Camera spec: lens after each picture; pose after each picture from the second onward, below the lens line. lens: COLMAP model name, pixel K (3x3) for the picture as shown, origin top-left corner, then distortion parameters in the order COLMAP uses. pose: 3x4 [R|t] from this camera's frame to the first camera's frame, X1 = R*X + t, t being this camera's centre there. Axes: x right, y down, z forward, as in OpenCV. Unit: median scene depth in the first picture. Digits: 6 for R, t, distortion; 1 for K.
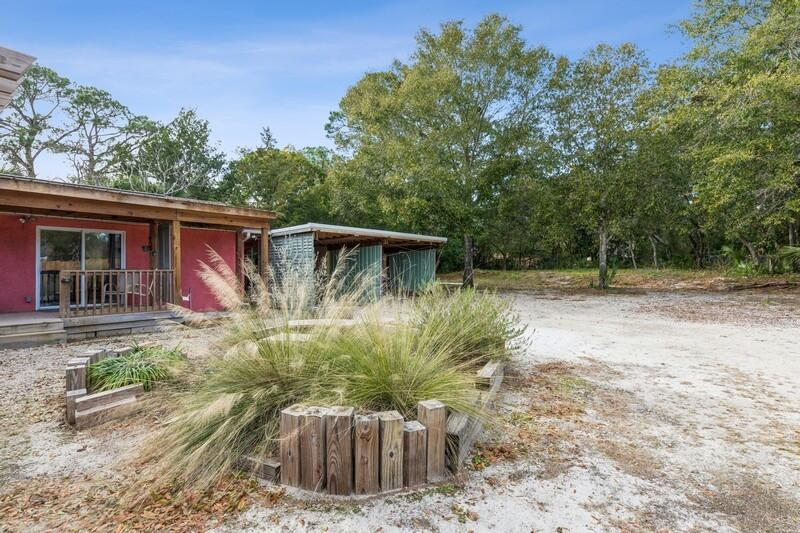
lens RADIAL K [[405.5, 0, 400.0], [0, 405.5, 266.5], [0, 0, 1]] dist [0.000317, 0.000034]
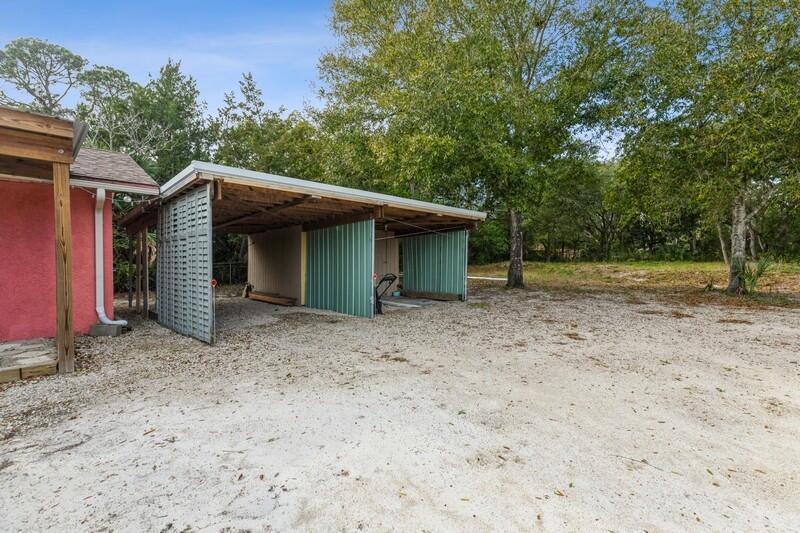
lens RADIAL K [[366.8, 0, 401.0], [0, 366.8, 275.0], [0, 0, 1]] dist [-0.000383, -0.000004]
pose [[0.994996, 0.010823, -0.099325, 0.039276], [-0.006073, 0.998829, 0.047997, 0.001606], [0.099728, -0.047154, 0.993897, 0.395119]]
